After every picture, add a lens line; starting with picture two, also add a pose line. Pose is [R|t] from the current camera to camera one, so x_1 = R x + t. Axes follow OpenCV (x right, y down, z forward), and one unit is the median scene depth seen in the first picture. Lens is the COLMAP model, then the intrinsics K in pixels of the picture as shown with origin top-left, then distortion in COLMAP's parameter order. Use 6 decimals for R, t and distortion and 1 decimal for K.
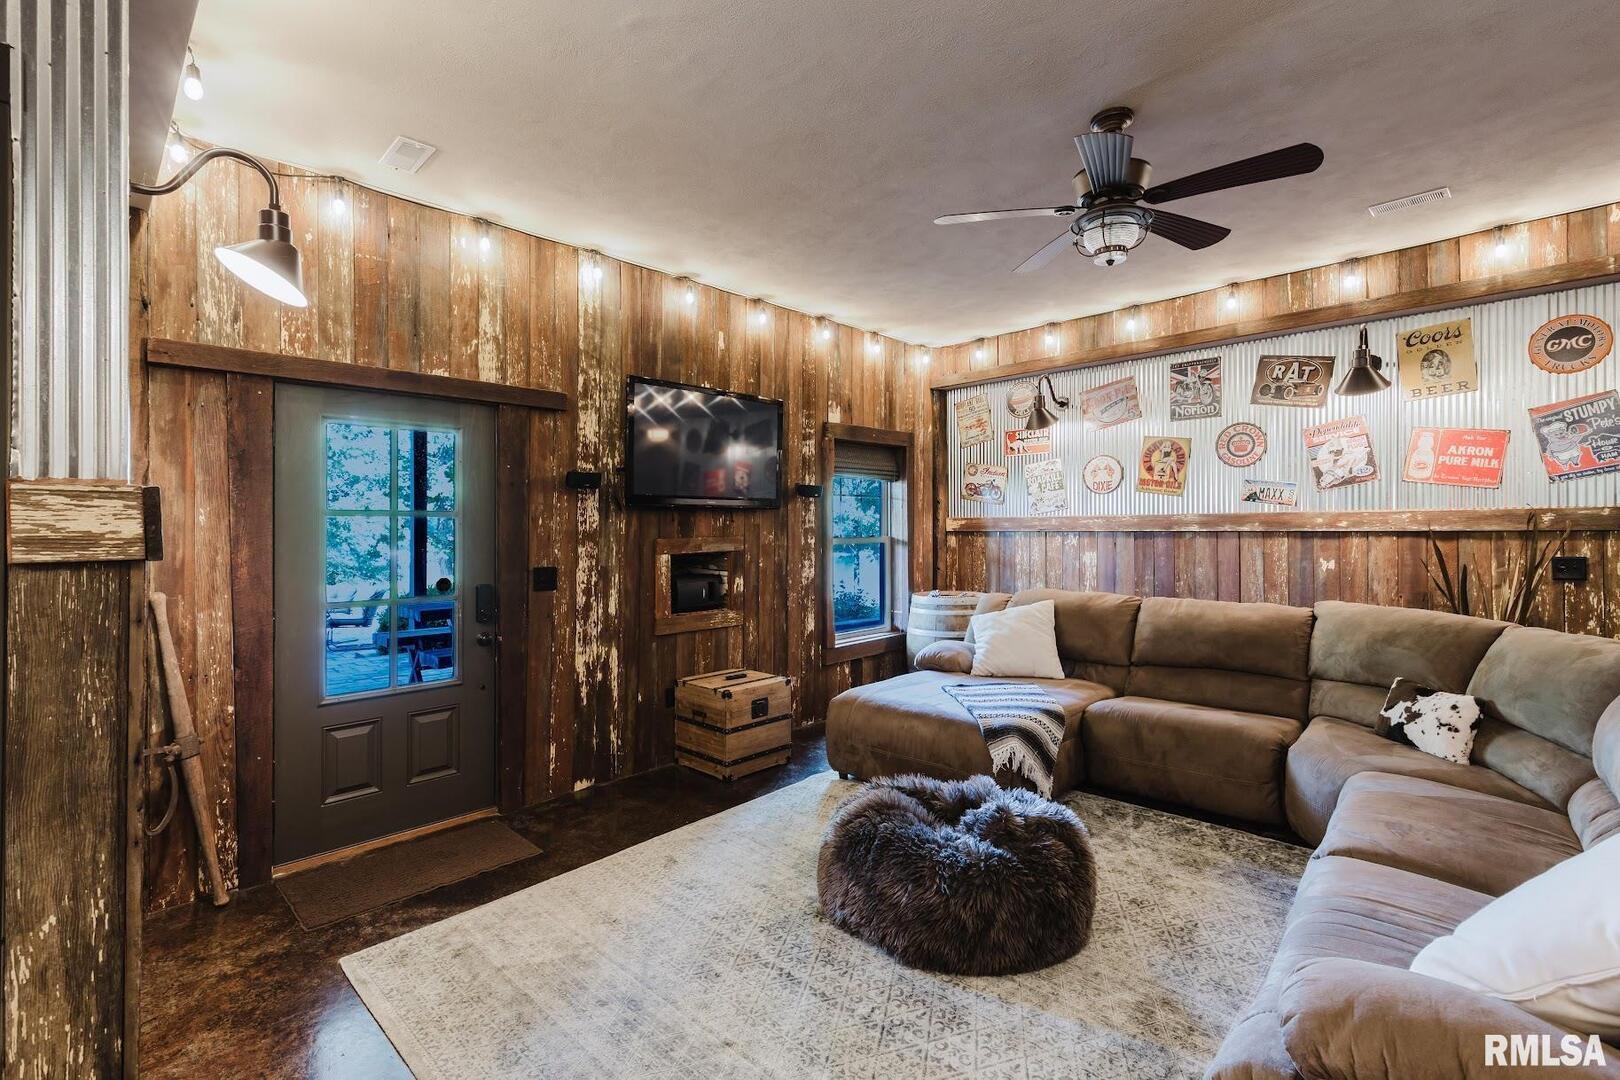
lens RADIAL K [[736.8, 0, 810.0], [0, 736.8, 540.0], [0, 0, 1]] dist [0.002781, -0.000696]
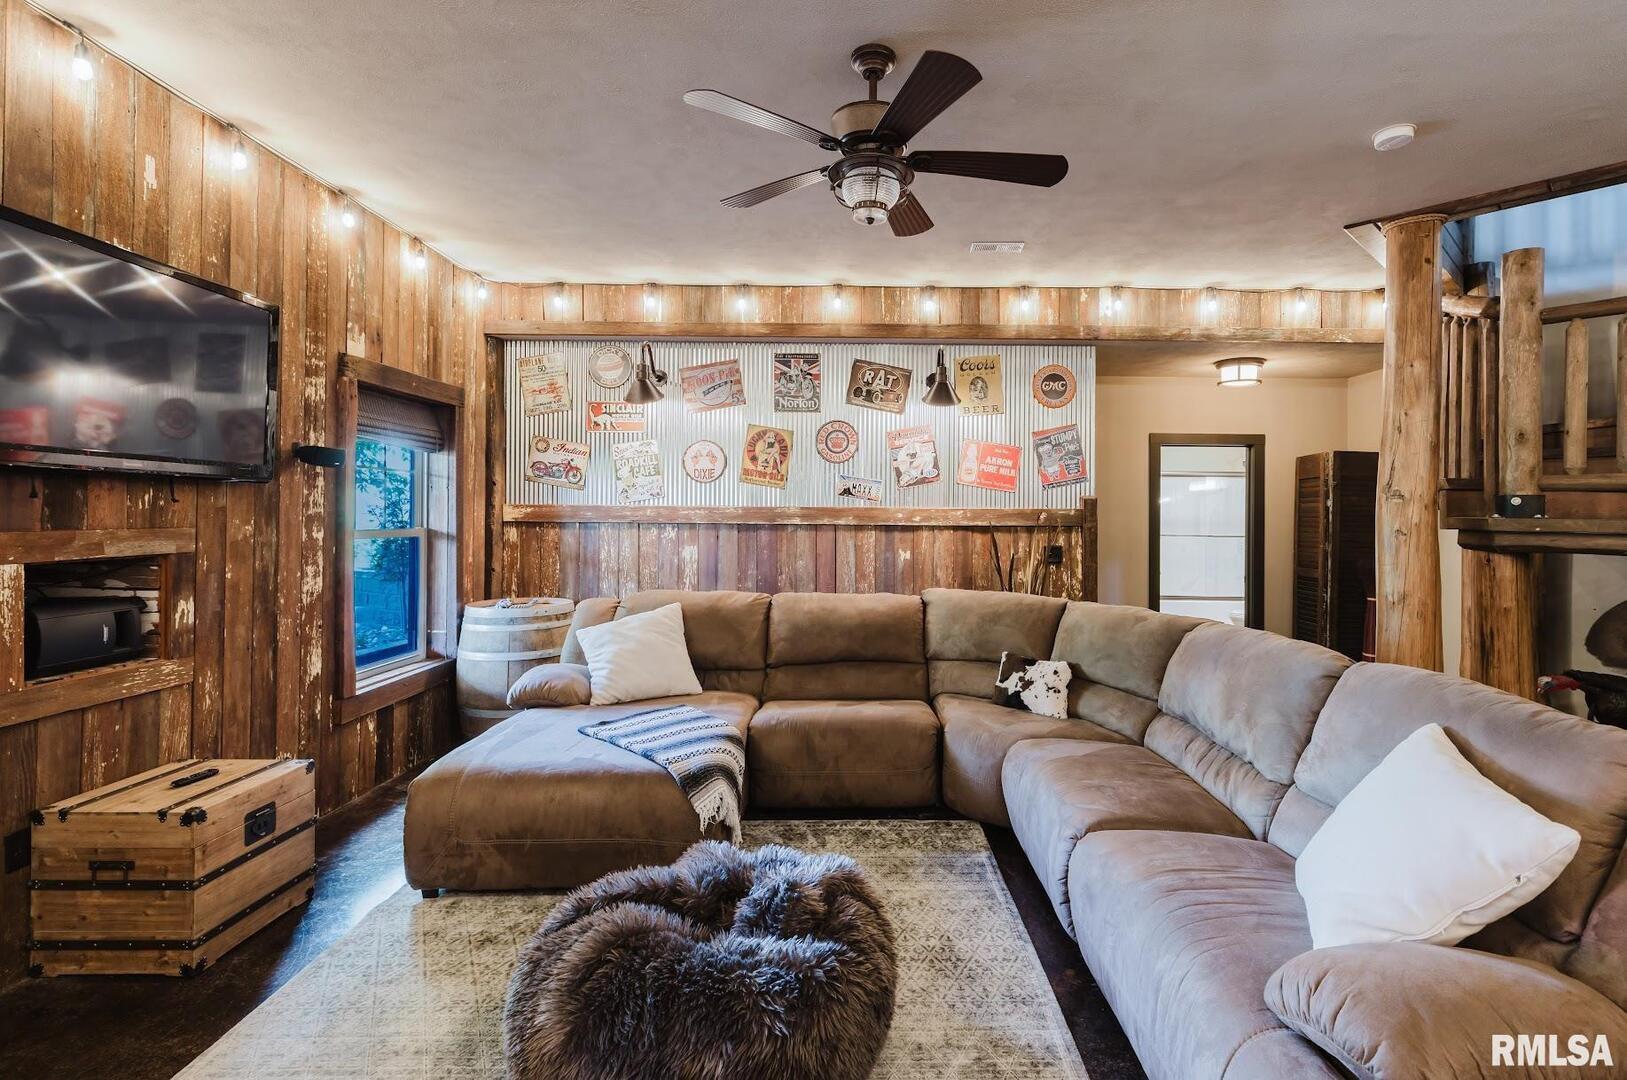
lens RADIAL K [[757.1, 0, 880.3], [0, 757.1, 528.3], [0, 0, 1]] dist [0.003216, -0.000983]
pose [[0.706729, 0.003413, 0.707477, -0.141203], [-0.001184, 0.999993, -0.003641, -0.003059], [-0.707484, 0.001735, 0.706727, 0.222072]]
